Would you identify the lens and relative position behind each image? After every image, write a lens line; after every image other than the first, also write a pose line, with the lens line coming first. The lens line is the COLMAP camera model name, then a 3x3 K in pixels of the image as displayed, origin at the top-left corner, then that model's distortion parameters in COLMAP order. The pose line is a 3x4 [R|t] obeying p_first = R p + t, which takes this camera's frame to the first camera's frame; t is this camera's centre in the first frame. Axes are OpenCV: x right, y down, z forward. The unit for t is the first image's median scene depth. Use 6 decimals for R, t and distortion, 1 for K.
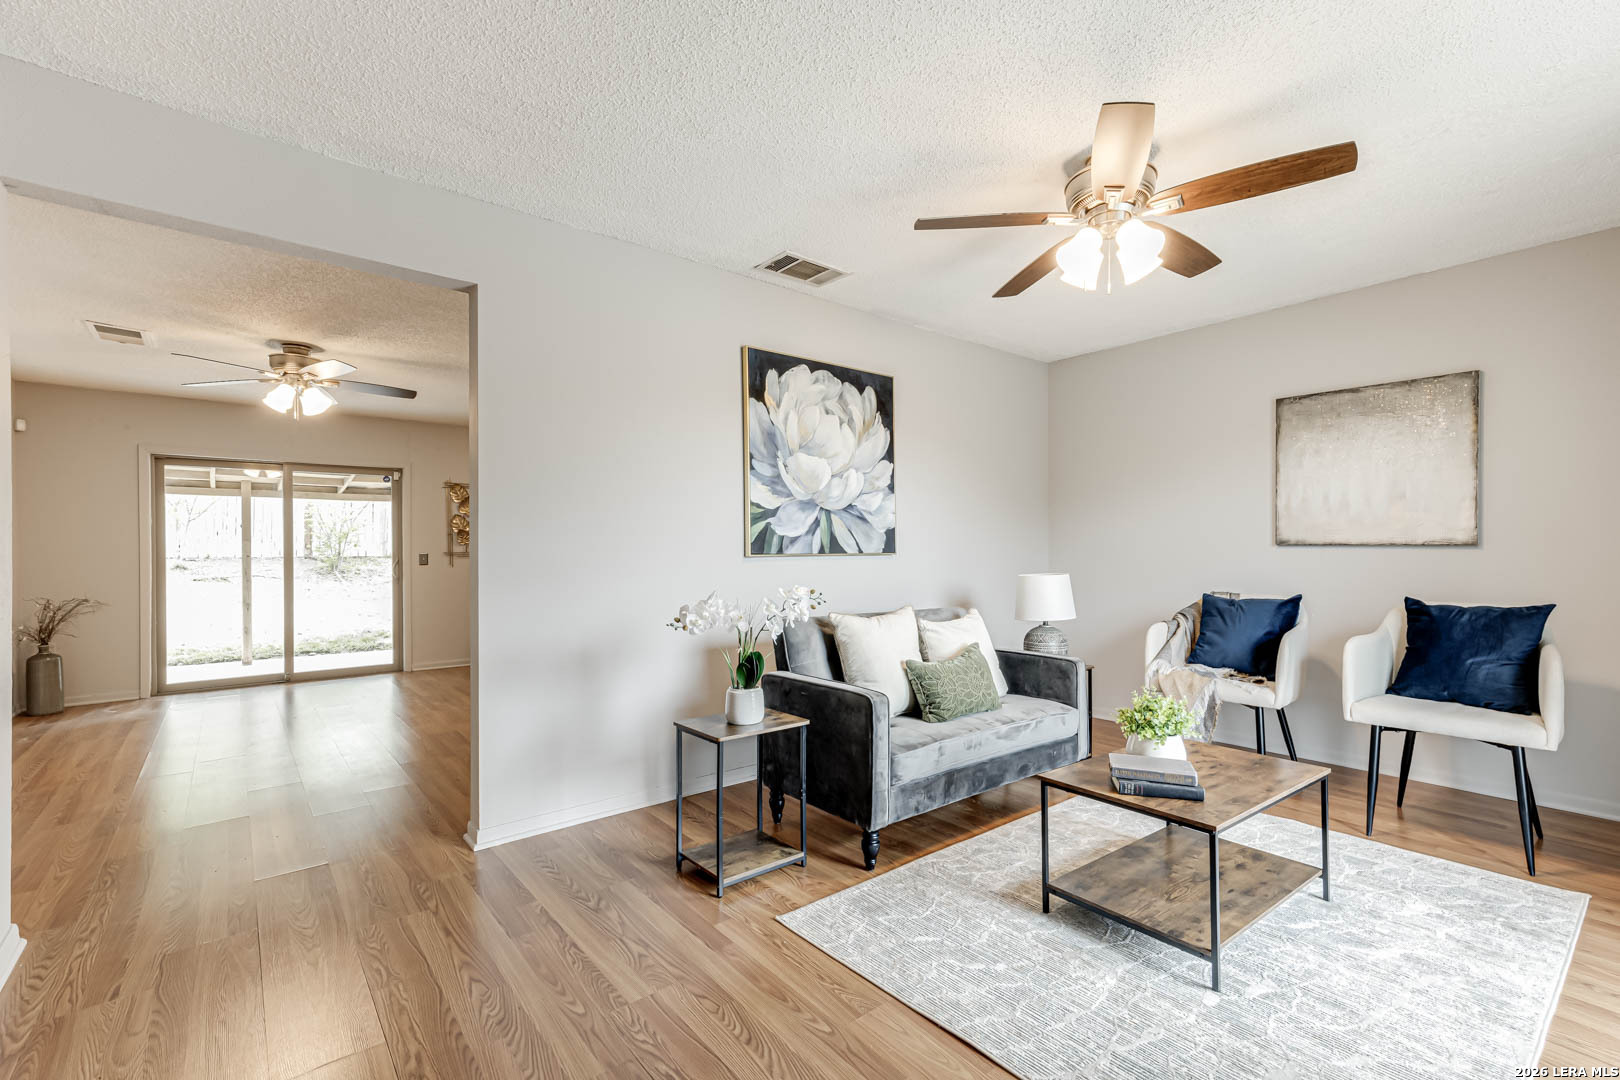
lens RADIAL K [[743.2, 0, 792.8], [0, 743.2, 550.3], [0, 0, 1]] dist [0.040198, 0.000009]
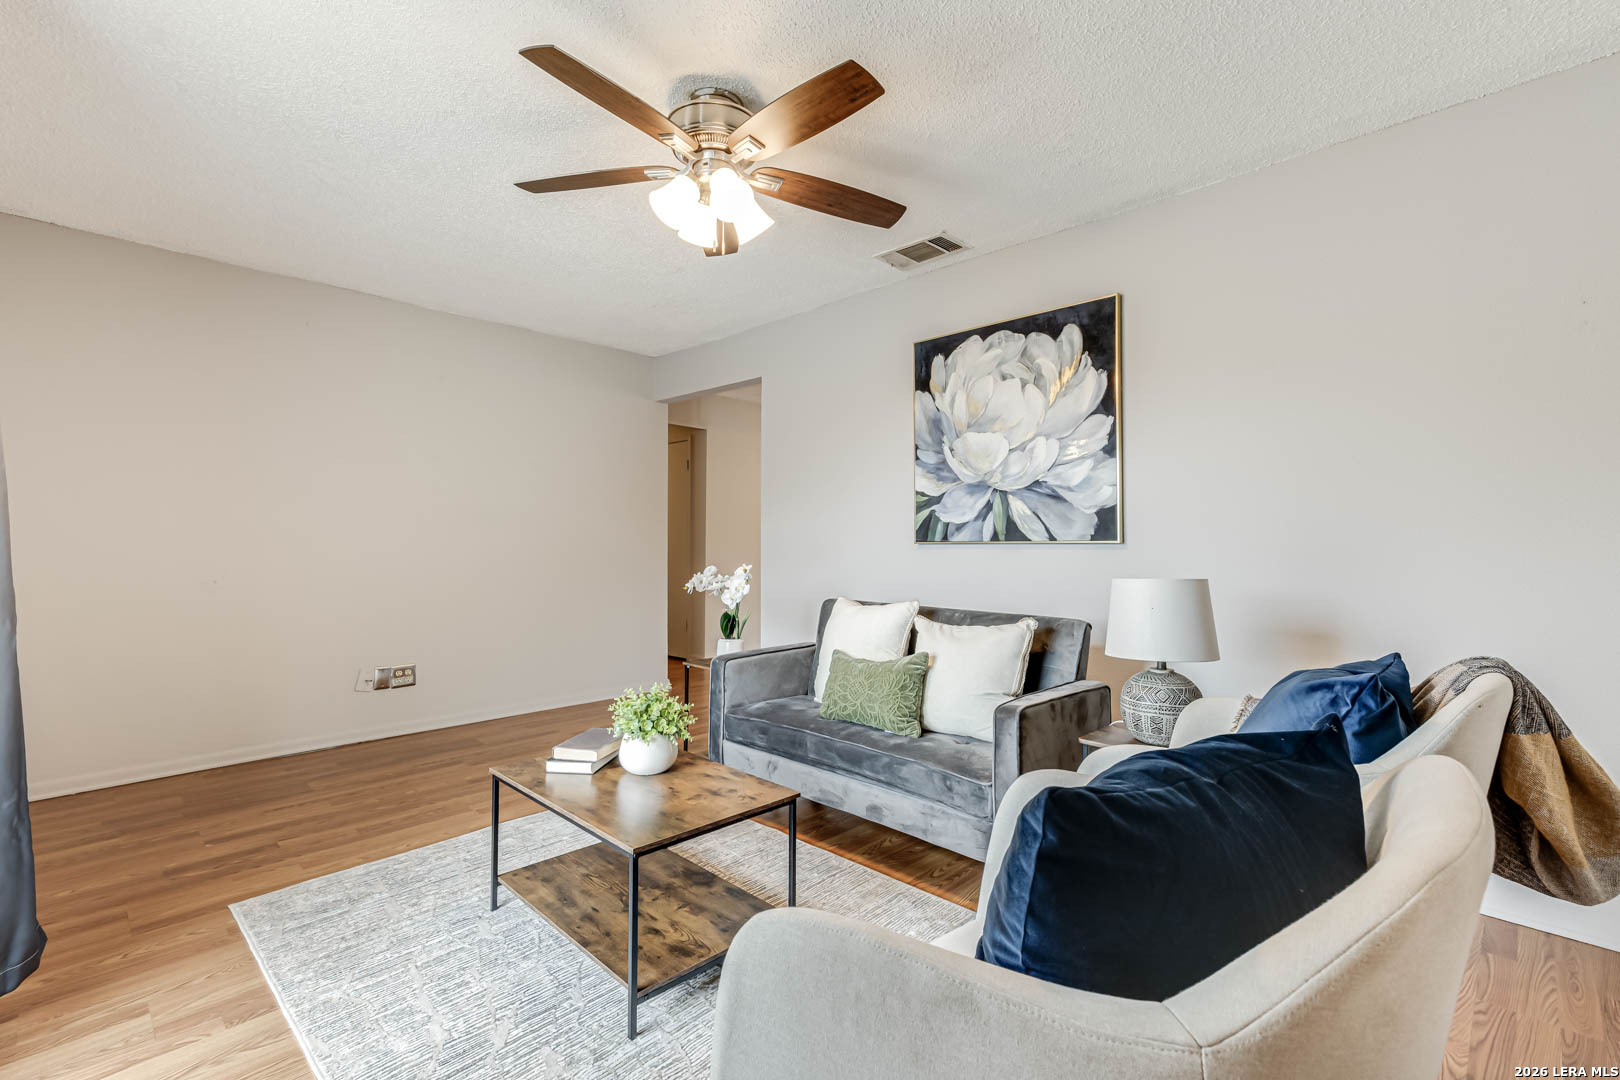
lens RADIAL K [[716.3, 0, 802.7], [0, 716.3, 547.7], [0, 0, 1]] dist [0.021574, 0.000318]
pose [[0.119814, 0.009604, -0.992750, 0.873544], [0.002713, 0.999946, 0.010001, 0.003212], [0.992793, -0.003892, 0.119782, 0.683643]]
